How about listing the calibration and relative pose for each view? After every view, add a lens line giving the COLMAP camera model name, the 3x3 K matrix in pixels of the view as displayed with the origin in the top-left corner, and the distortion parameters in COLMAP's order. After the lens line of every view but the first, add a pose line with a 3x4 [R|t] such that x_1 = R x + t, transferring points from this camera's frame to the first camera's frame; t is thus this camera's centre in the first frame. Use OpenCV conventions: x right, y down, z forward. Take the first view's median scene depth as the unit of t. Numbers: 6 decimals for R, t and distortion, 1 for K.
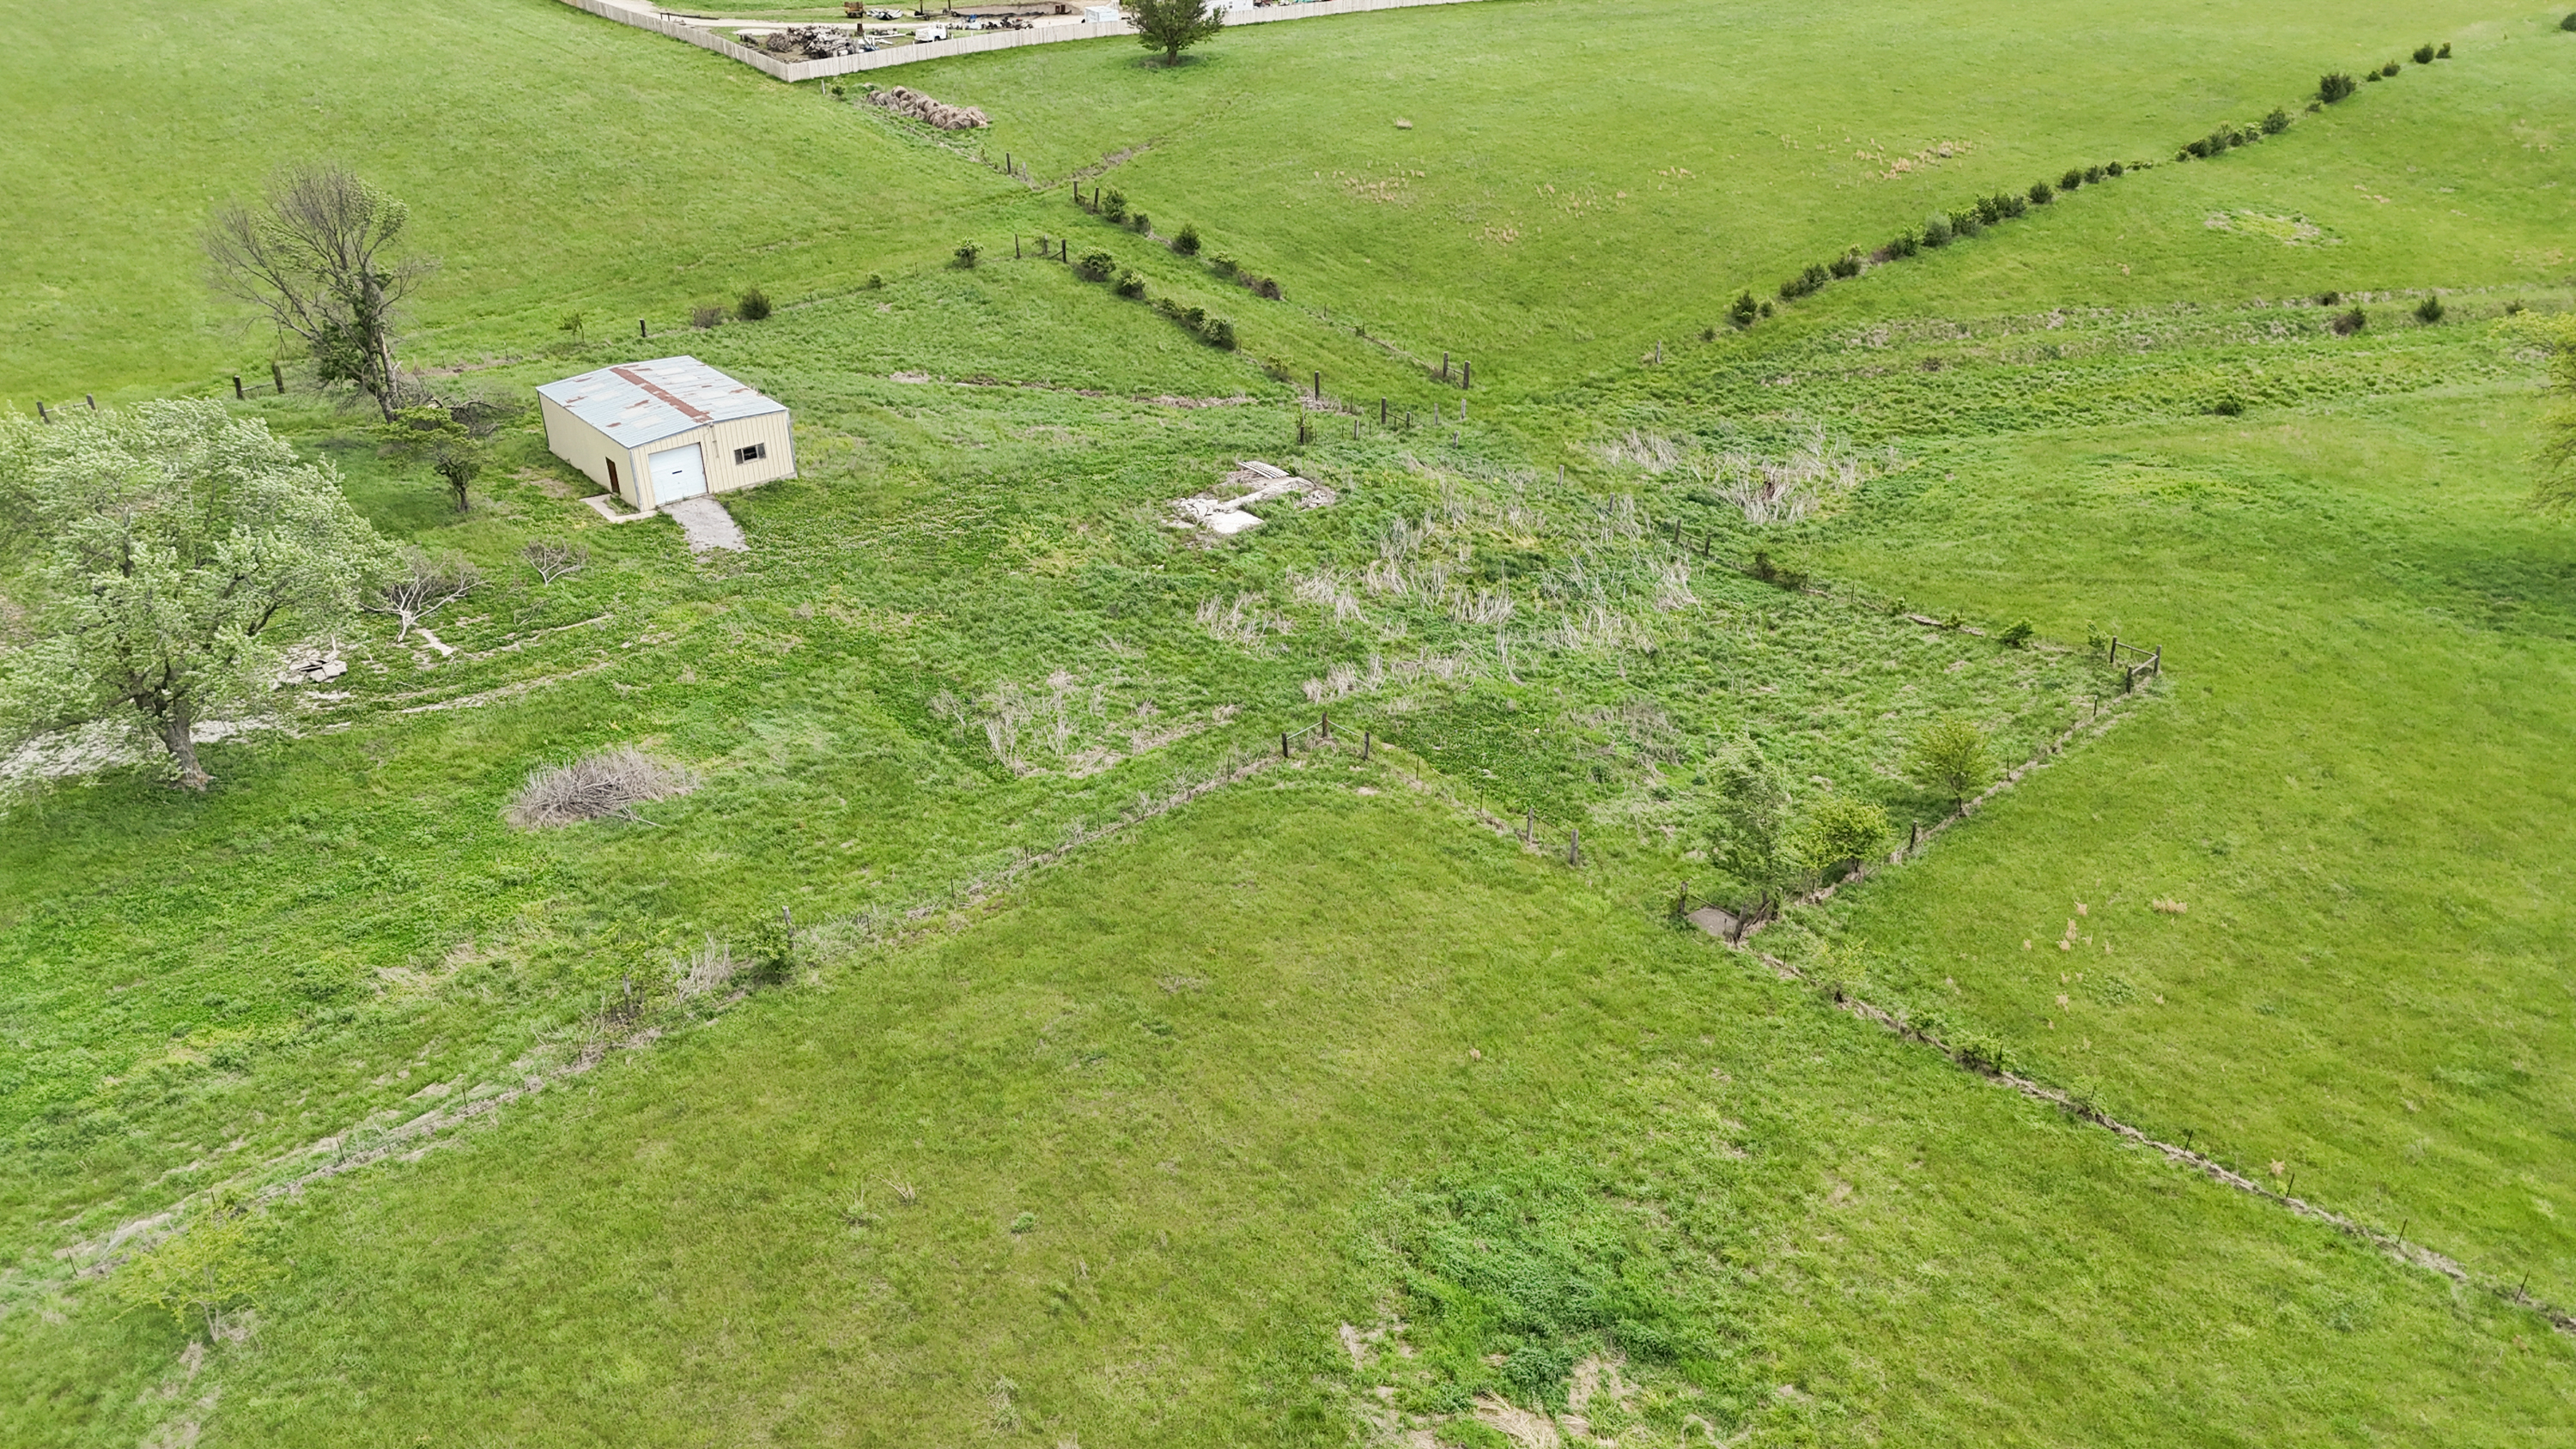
lens RADIAL K [[1891.1, 0, 1293.2], [0, 1891.1, 738.7], [0, 0, 1]] dist [0.072410, -0.067185]
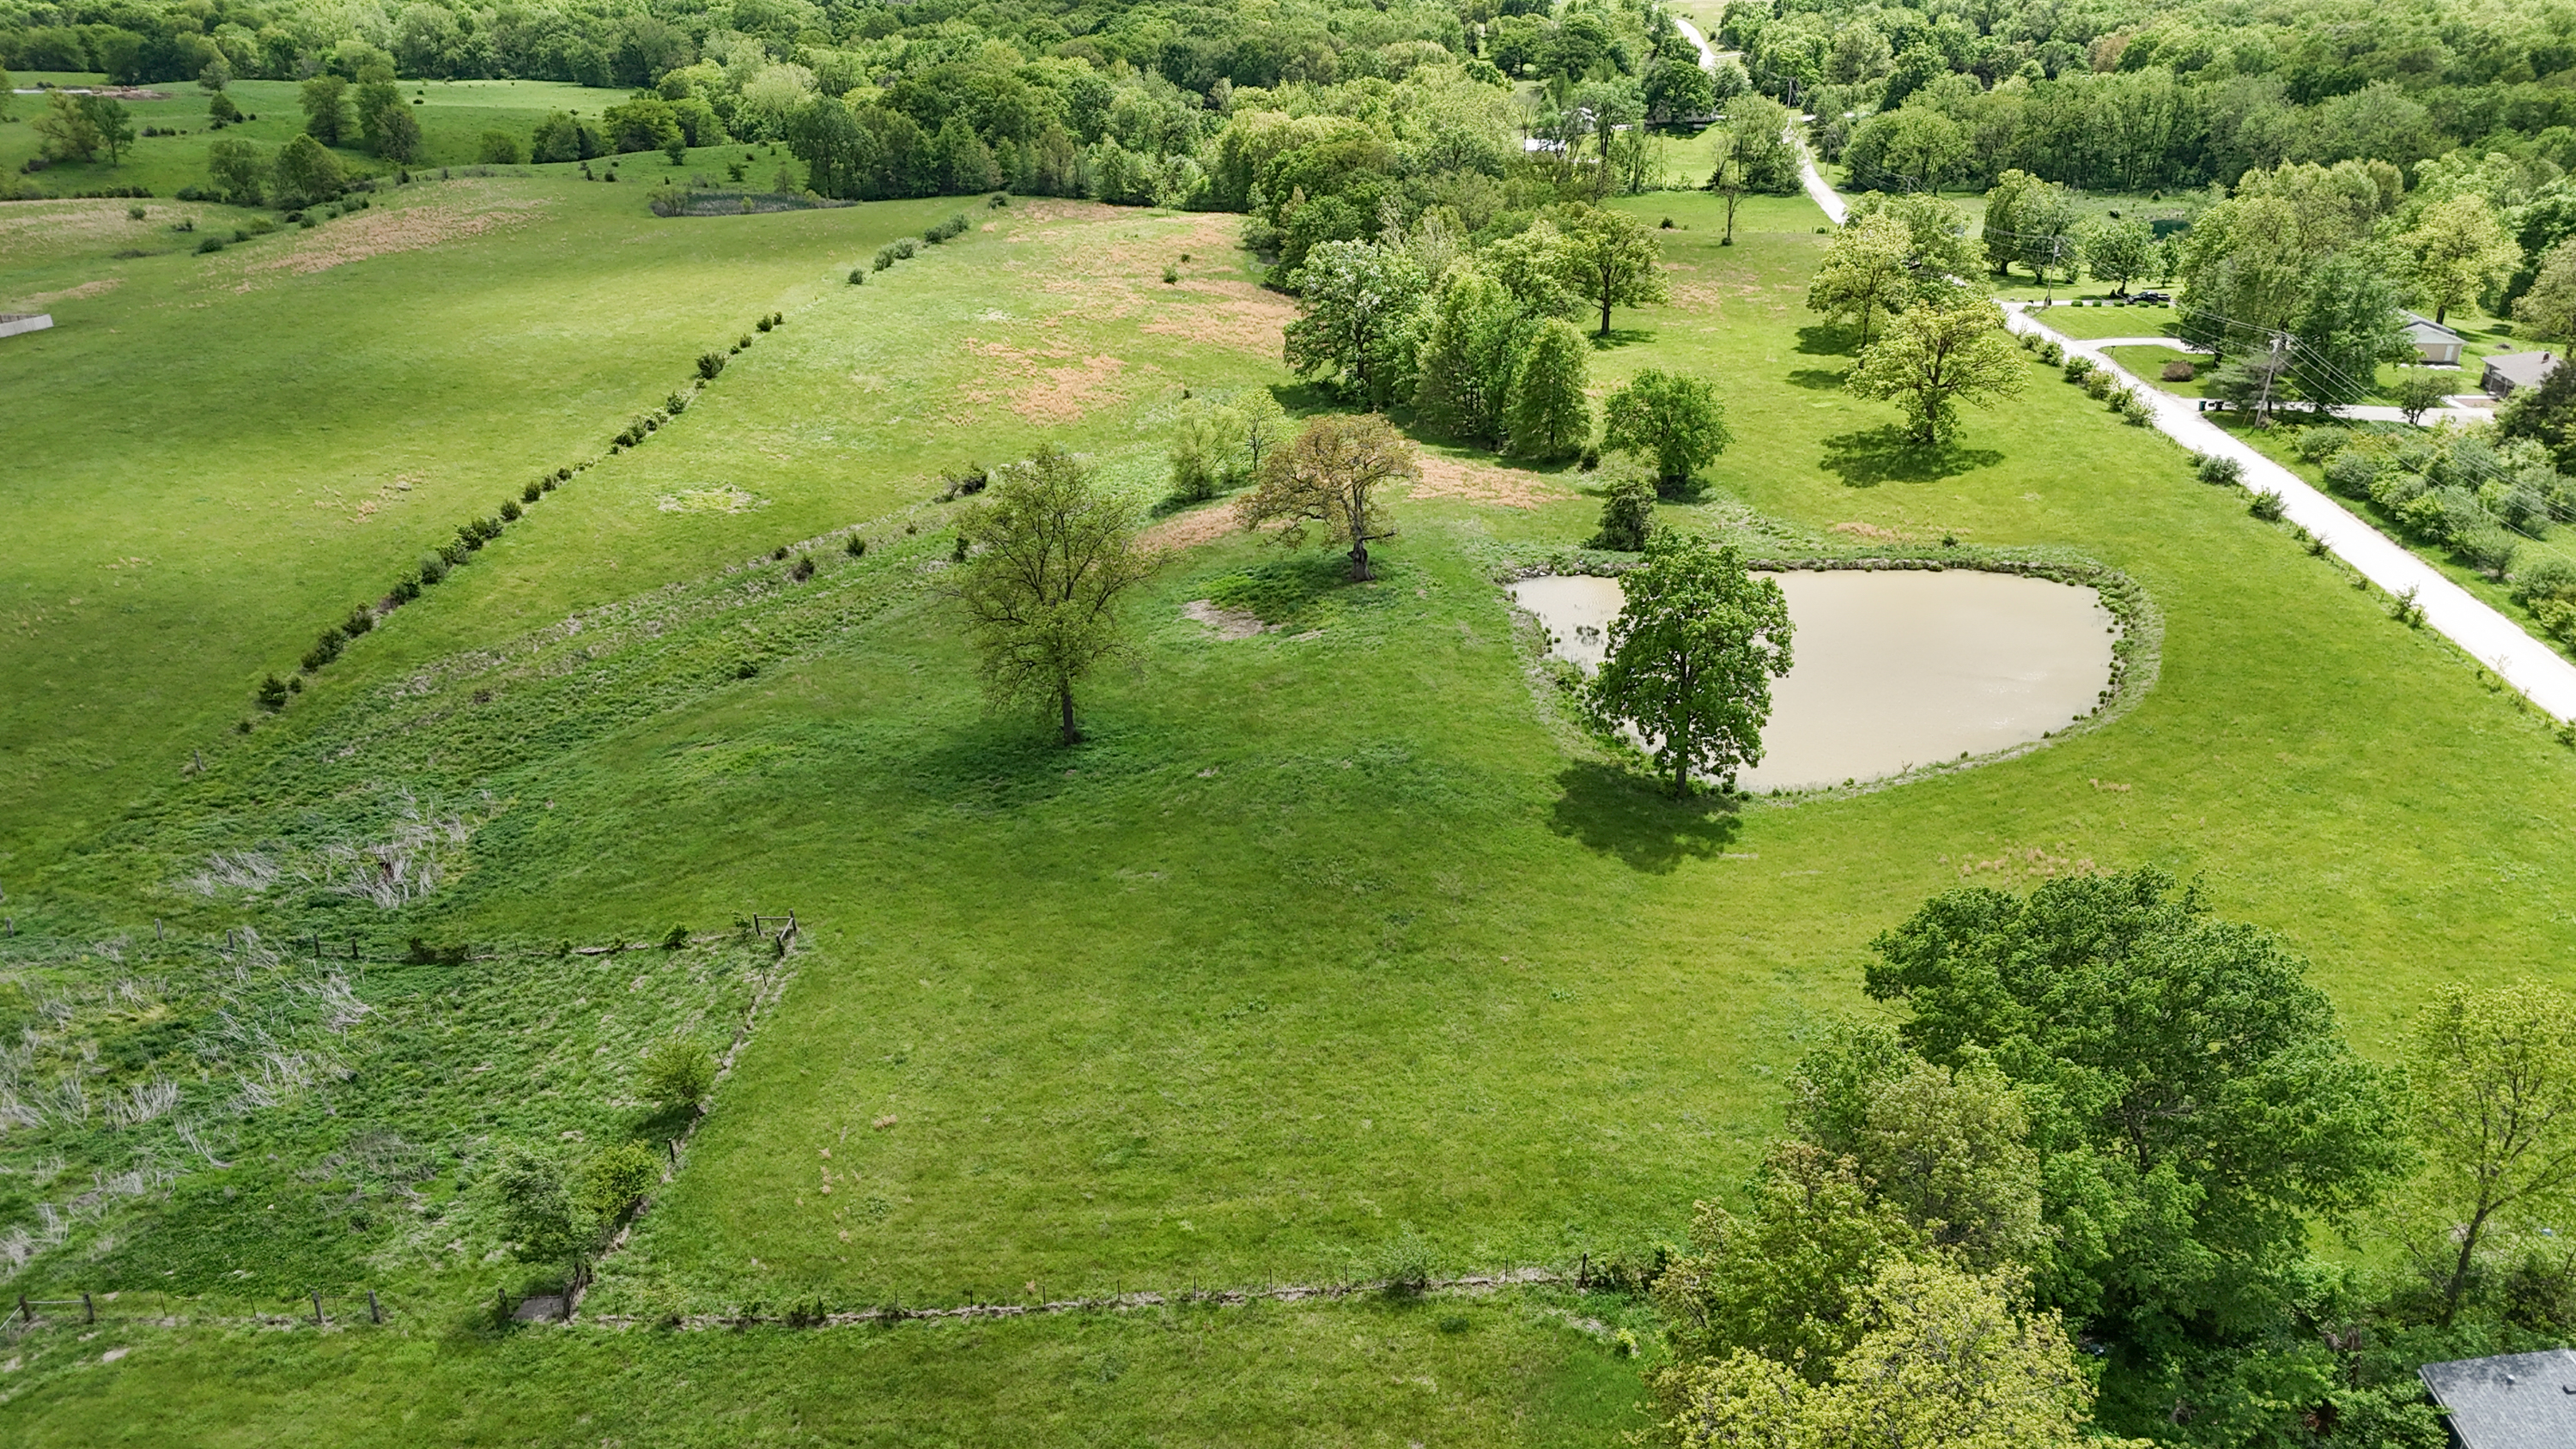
lens RADIAL K [[1891.1, 0, 1295.3], [0, 1891.1, 733.6], [0, 0, 1]] dist [0.072410, -0.067185]
pose [[0.701835, -0.283816, 0.653358, -0.068424], [0.351074, 0.935885, 0.029423, -0.064772], [-0.619819, 0.208727, 0.756477, -0.116799]]
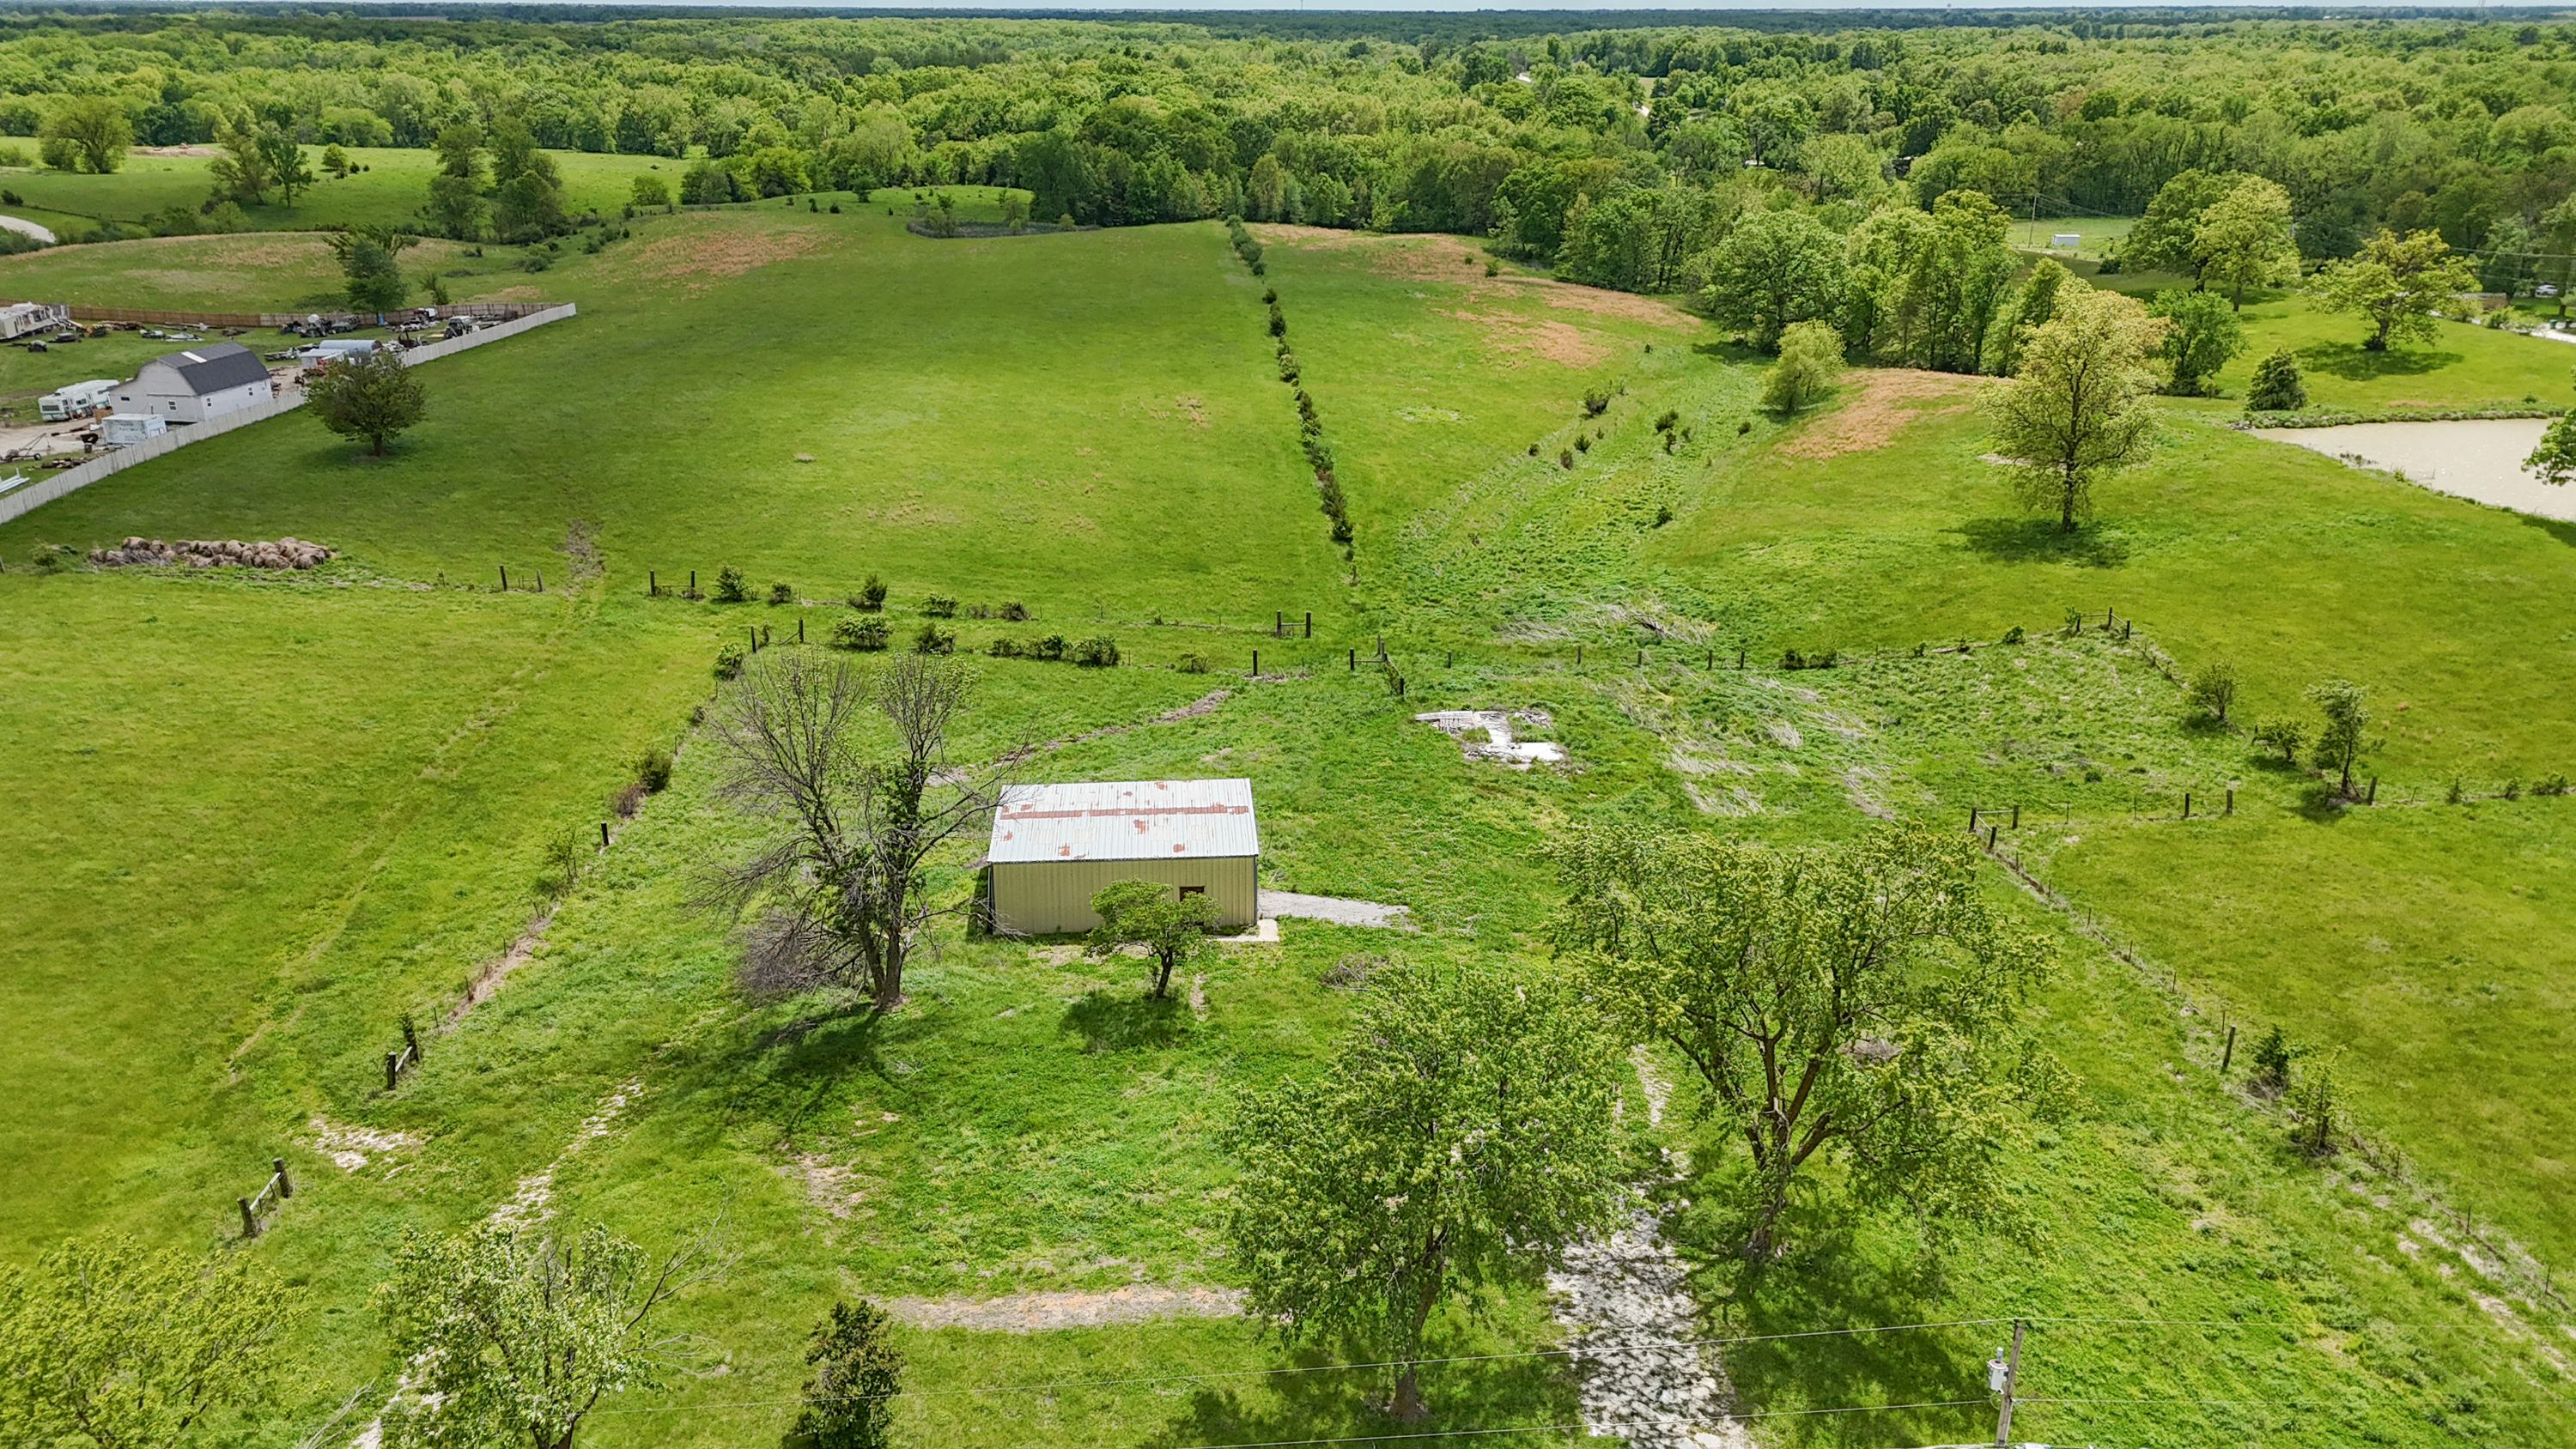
lens RADIAL K [[1891.1, 0, 1287.9], [0, 1891.1, 747.3], [0, 0, 1]] dist [0.072410, -0.067185]
pose [[0.596795, -0.284256, 0.750356, -0.951949], [0.390784, 0.919714, 0.037604, -0.220272], [-0.700802, 0.270785, 0.659964, 0.403947]]
